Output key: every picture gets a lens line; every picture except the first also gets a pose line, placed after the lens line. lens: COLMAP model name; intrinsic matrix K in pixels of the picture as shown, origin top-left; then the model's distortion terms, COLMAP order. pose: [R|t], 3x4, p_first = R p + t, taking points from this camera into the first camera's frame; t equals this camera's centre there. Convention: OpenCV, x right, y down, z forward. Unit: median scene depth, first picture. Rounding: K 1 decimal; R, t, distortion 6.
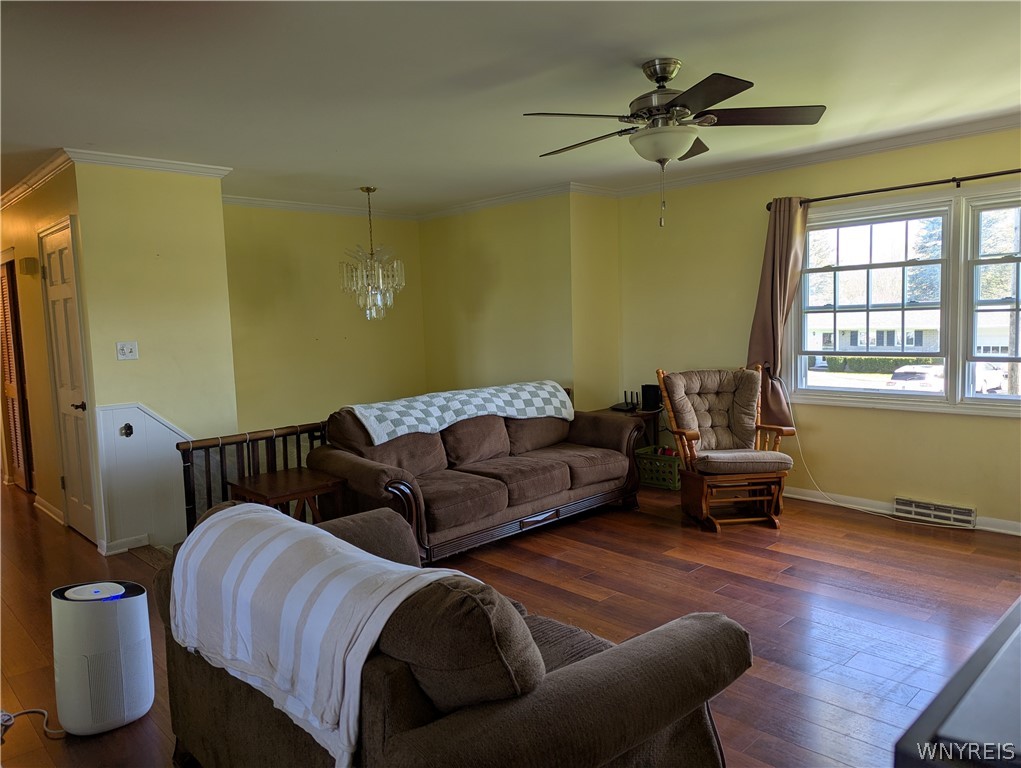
lens RADIAL K [[728.3, 0, 515.3], [0, 728.3, 380.7], [0, 0, 1]] dist [0.070699, -0.064771]
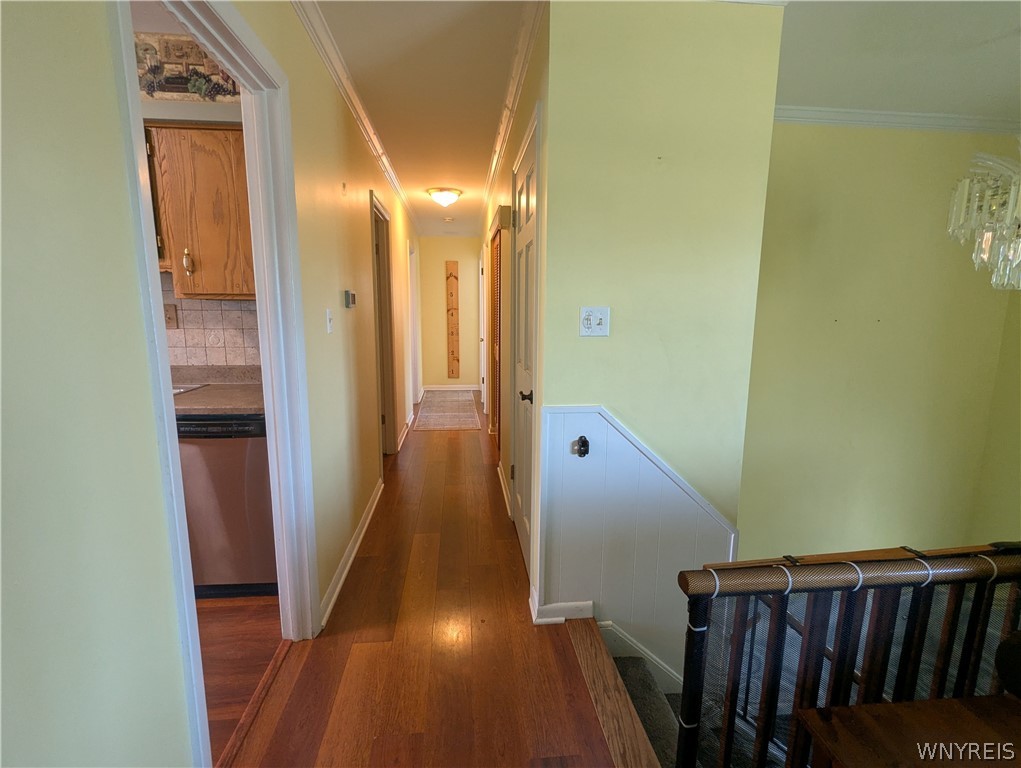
lens RADIAL K [[485.1, 0, 507.0], [0, 485.1, 385.8], [0, 0, 1]] dist [0.003322, -0.000209]
pose [[0.783133, 0.135443, -0.606924, -0.327716], [-0.084497, 0.990117, 0.111928, -0.026404], [0.616086, -0.036371, 0.786839, 0.631925]]
